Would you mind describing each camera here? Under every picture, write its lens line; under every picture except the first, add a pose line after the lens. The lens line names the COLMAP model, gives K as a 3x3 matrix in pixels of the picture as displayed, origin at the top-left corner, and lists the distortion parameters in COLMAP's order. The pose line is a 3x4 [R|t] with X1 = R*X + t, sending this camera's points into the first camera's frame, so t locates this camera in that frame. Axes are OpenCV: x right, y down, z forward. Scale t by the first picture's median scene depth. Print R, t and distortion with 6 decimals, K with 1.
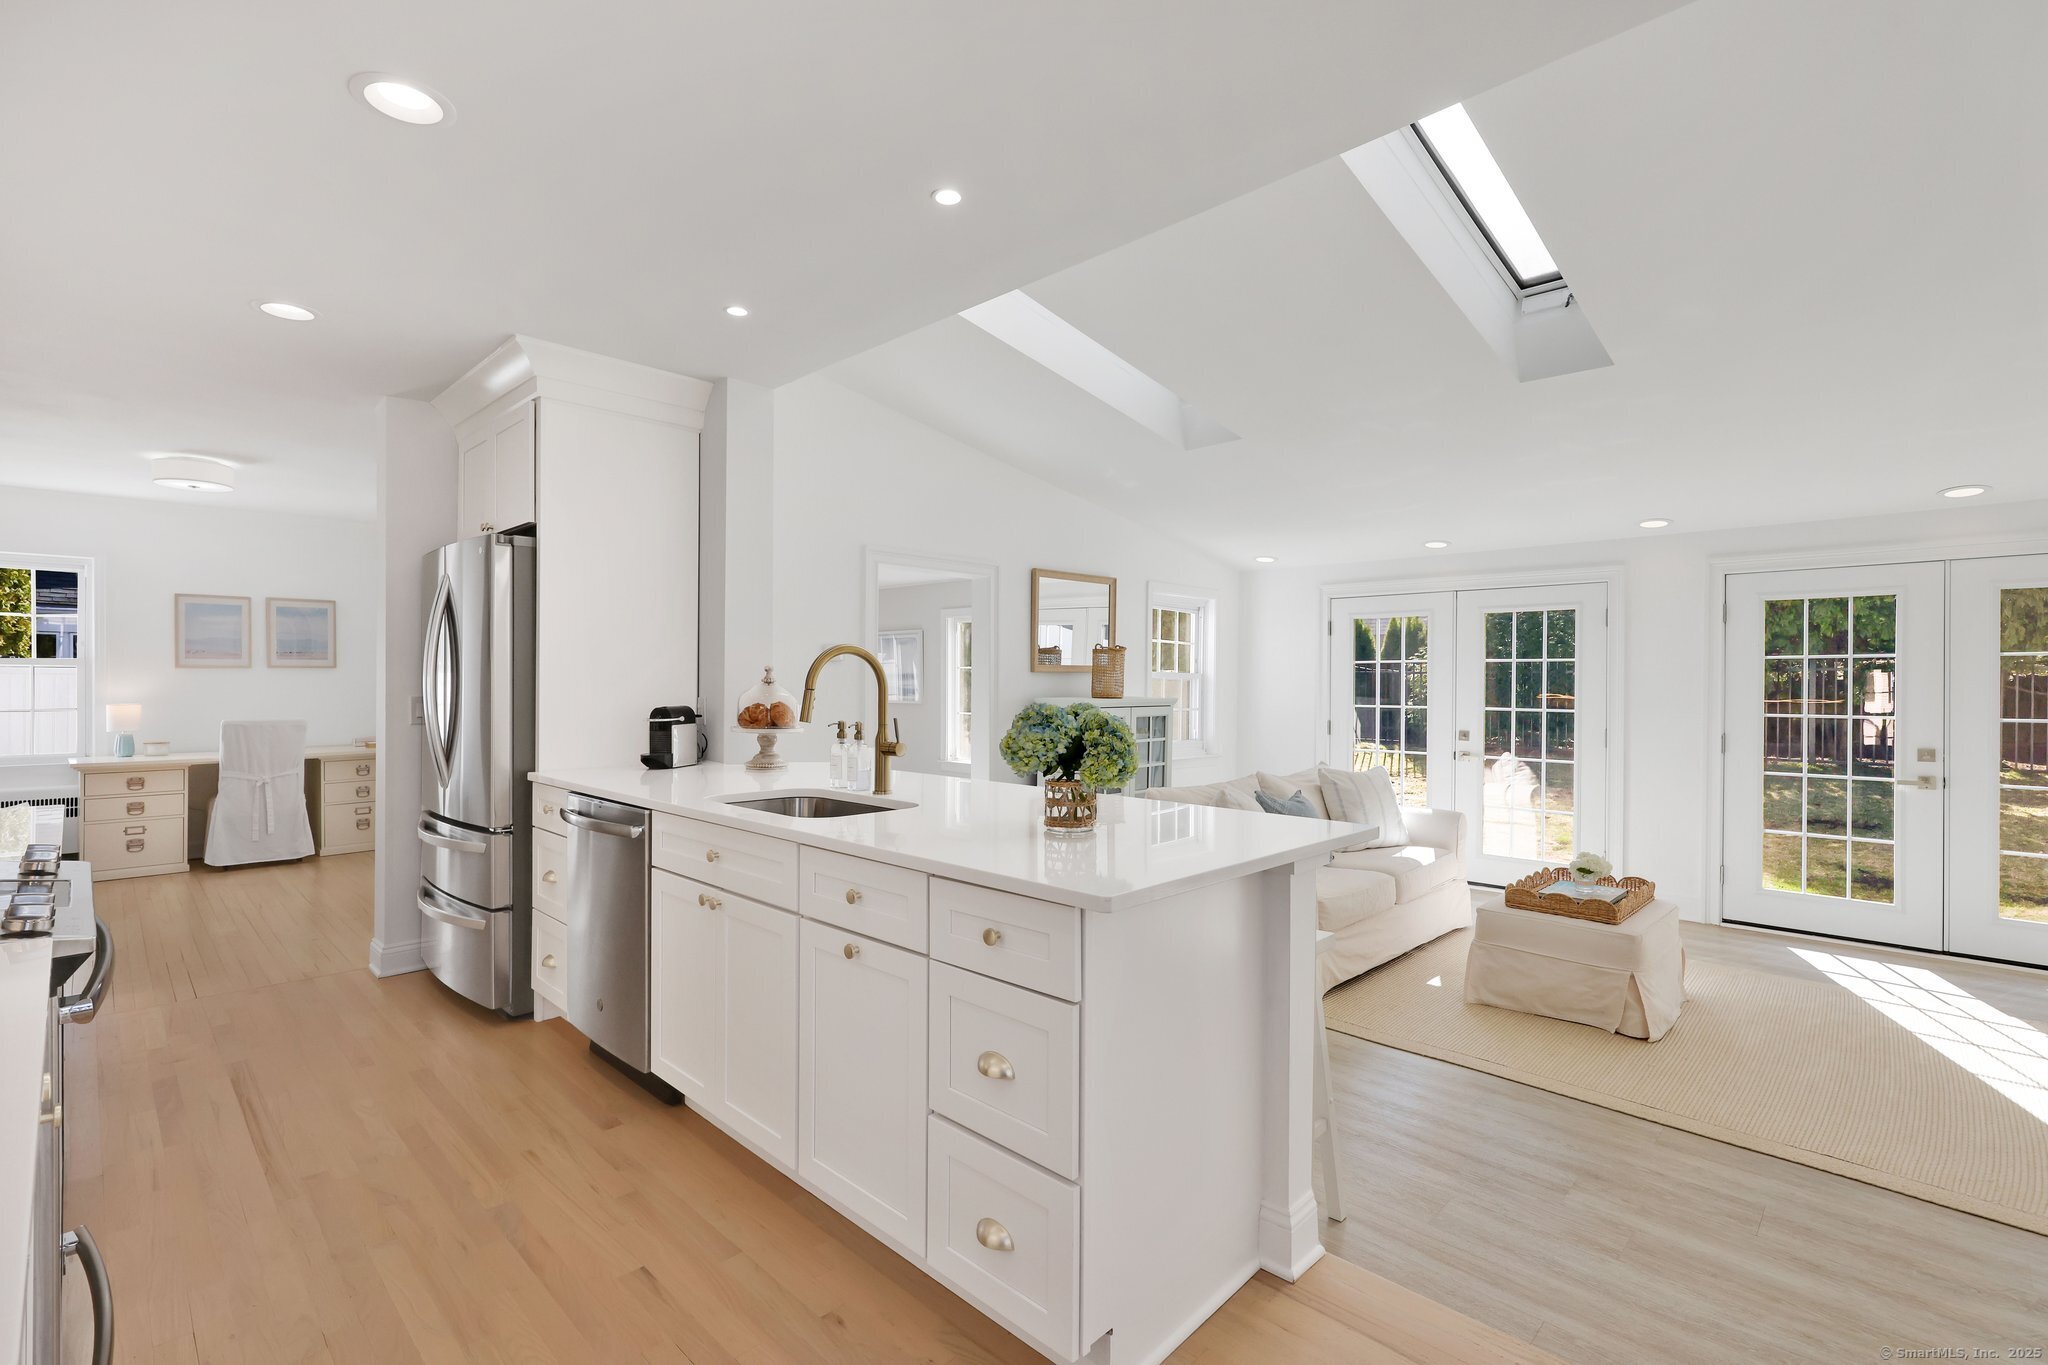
lens RADIAL K [[913.4, 0, 1006.1], [0, 913.4, 682.5], [0, 0, 1]] dist [0.001427, -0.000813]
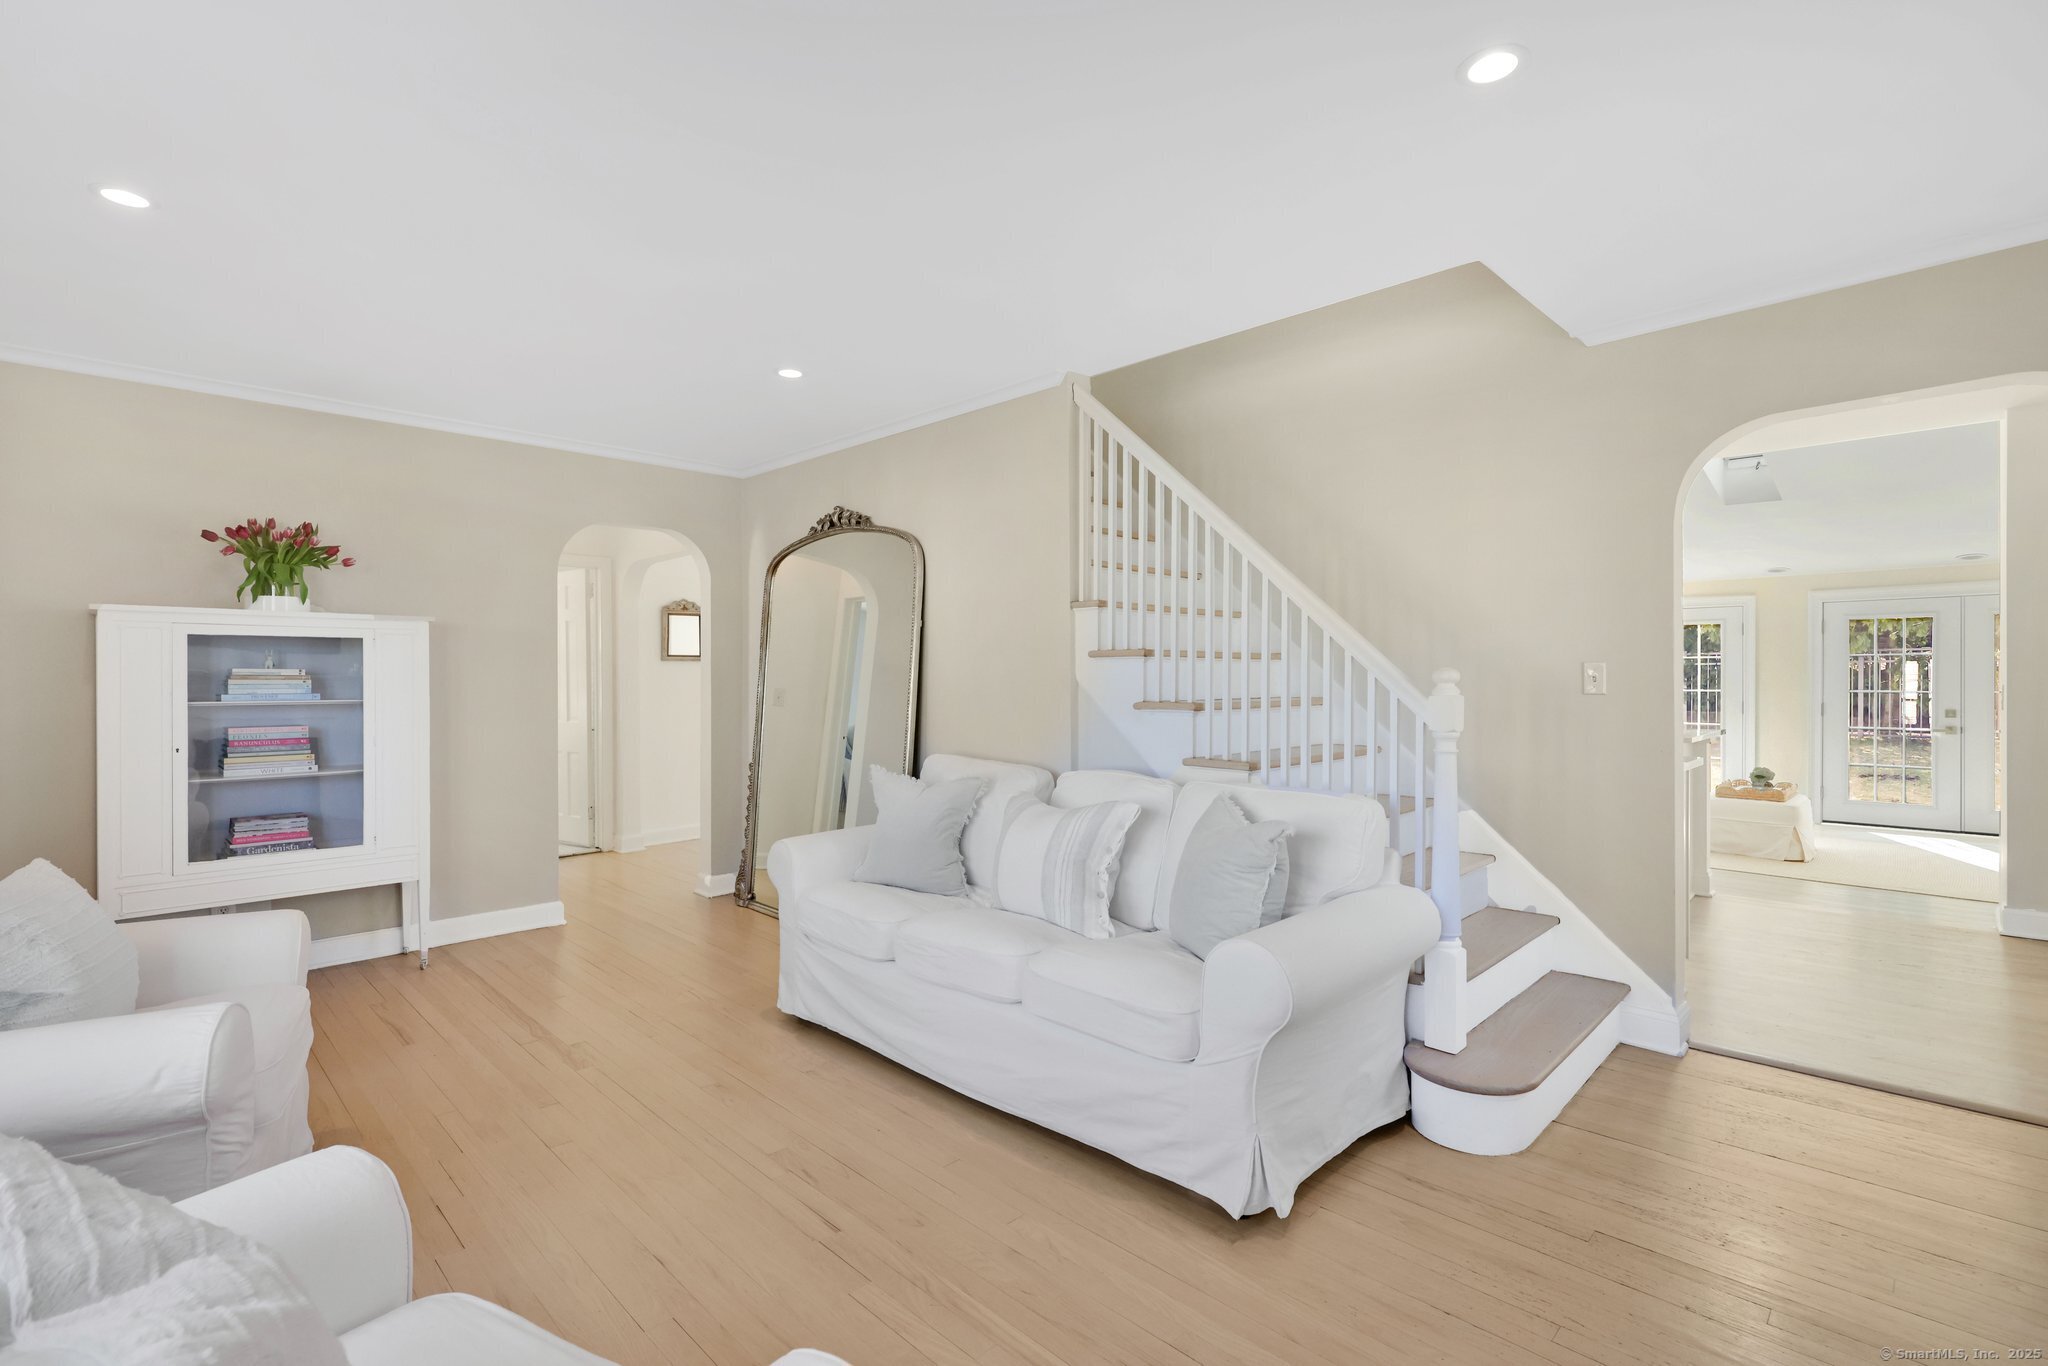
lens RADIAL K [[913.4, 0, 1036.3], [0, 913.4, 679.5], [0, 0, 1]] dist [0.001427, -0.000813]
pose [[0.999974, -0.006500, 0.003085, -0.609231], [0.006497, 0.999979, 0.000771, 0.004903], [-0.003090, -0.000751, 0.999995, -0.605884]]
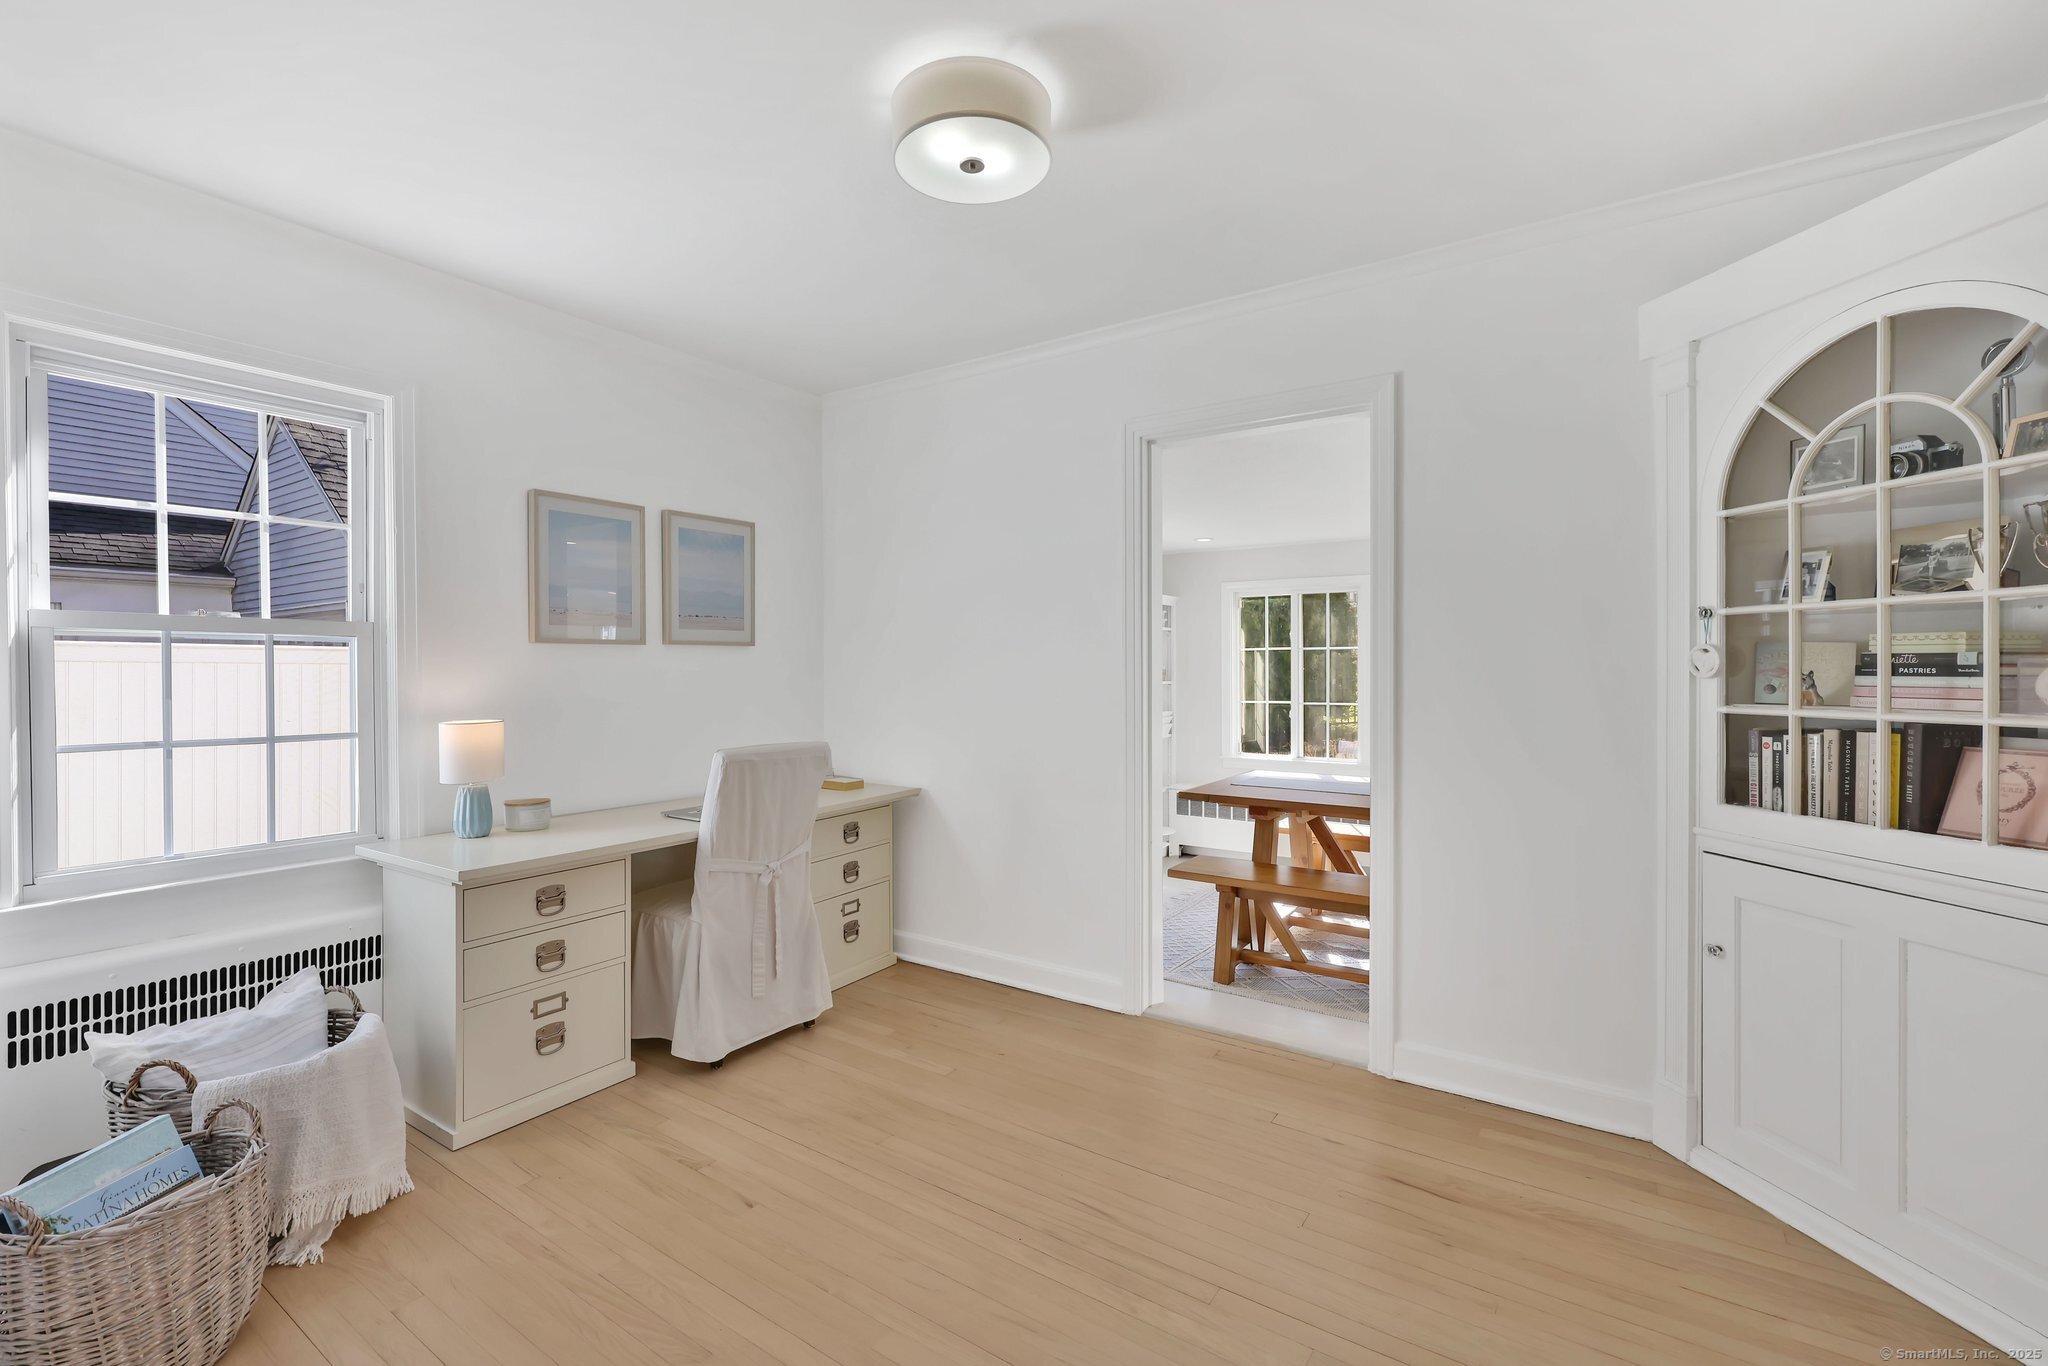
lens RADIAL K [[913.4, 0, 1031.7], [0, 913.4, 678.4], [0, 0, 1]] dist [0.001427, -0.000813]
pose [[0.983230, -0.008640, 0.182167, -0.938540], [0.008044, 0.999960, 0.004010, 0.003583], [-0.182195, -0.002477, 0.983259, 0.608373]]
